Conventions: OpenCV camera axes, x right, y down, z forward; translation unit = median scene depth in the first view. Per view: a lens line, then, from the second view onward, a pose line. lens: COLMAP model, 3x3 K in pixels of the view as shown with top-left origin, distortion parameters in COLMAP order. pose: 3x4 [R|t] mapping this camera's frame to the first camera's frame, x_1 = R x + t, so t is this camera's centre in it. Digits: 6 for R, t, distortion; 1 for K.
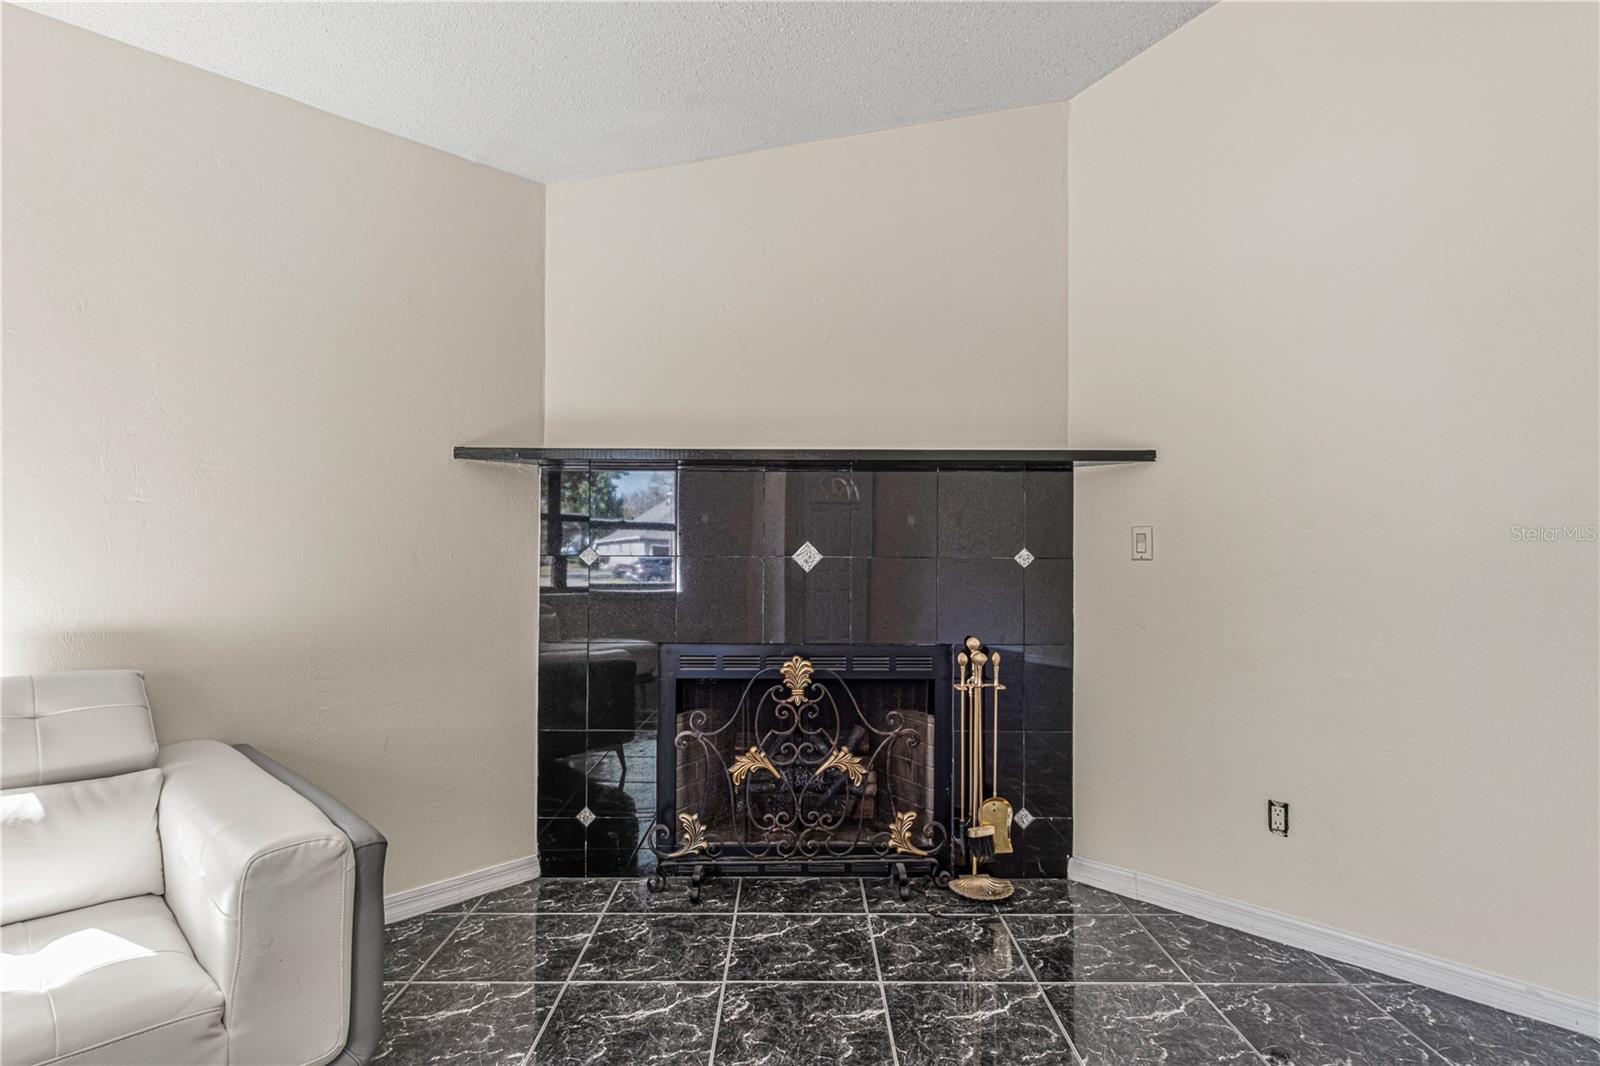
lens RADIAL K [[866.1, 0, 799.9], [0, 866.1, 525.5], [0, 0, 1]] dist [0.008235, 0.000515]
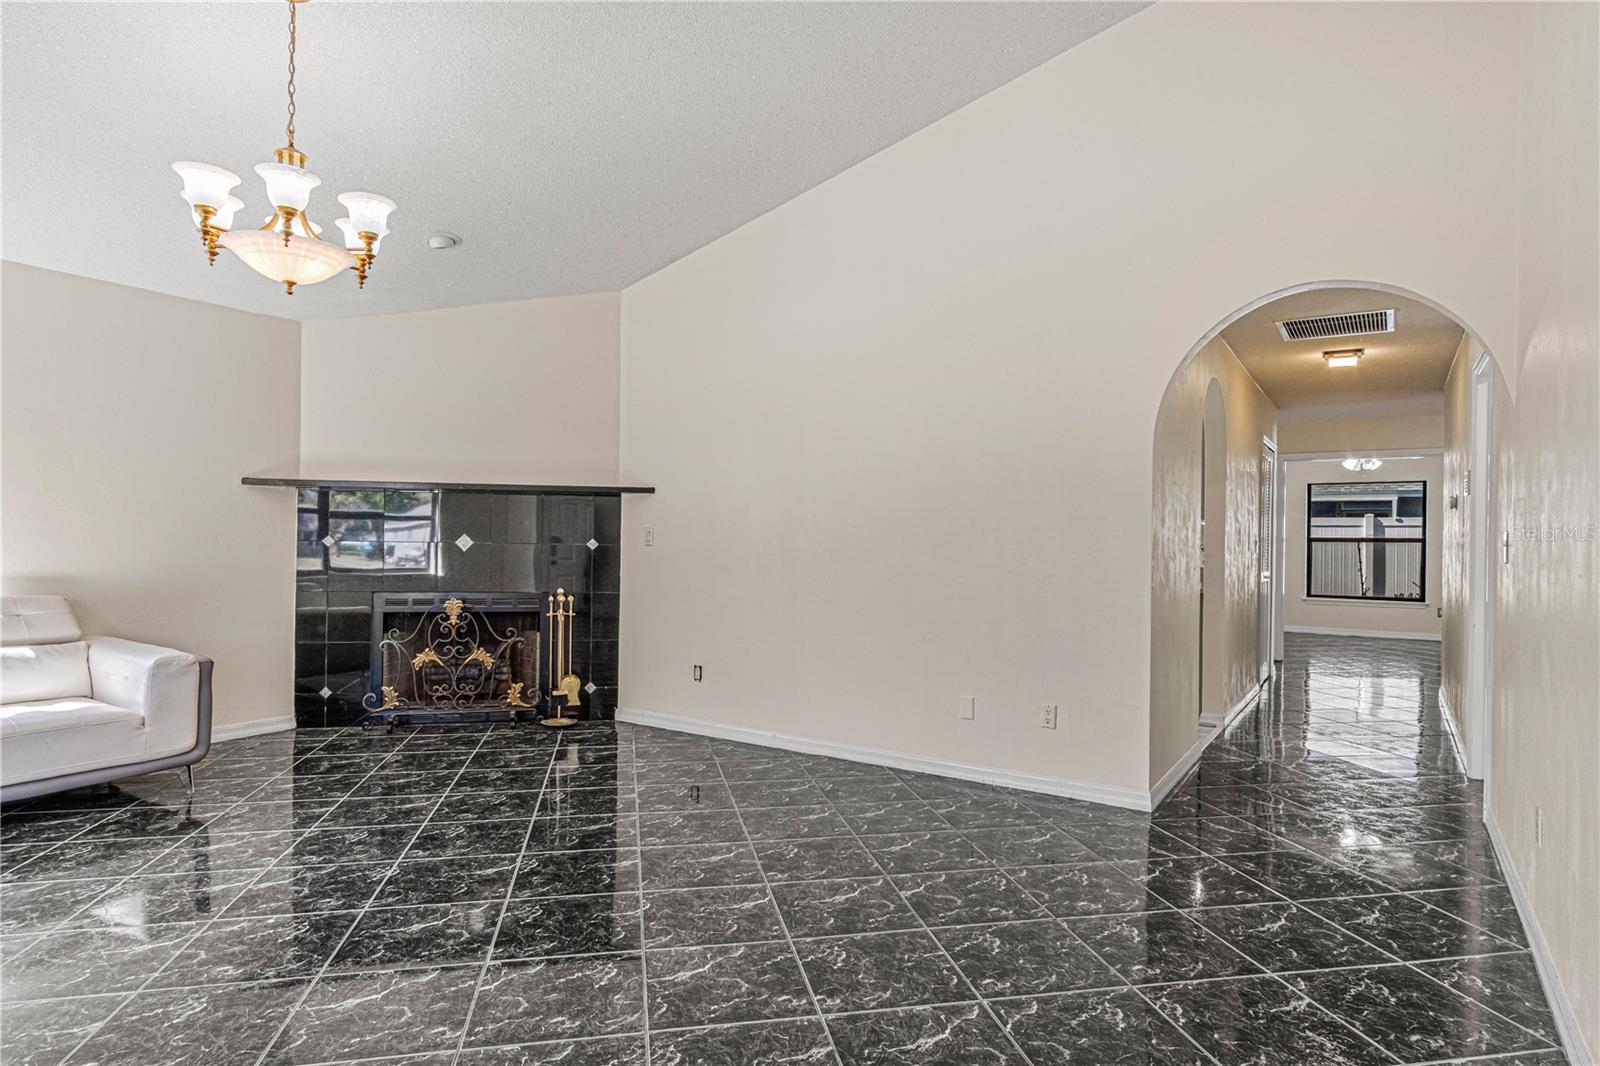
lens RADIAL K [[866.1, 0, 796.8], [0, 866.1, 533.6], [0, 0, 1]] dist [0.008235, 0.000515]
pose [[0.979130, 0.008833, 0.203042, 0.322665], [-0.011880, 0.999834, 0.013791, -0.015362], [-0.202886, -0.015916, 0.979073, -0.890576]]
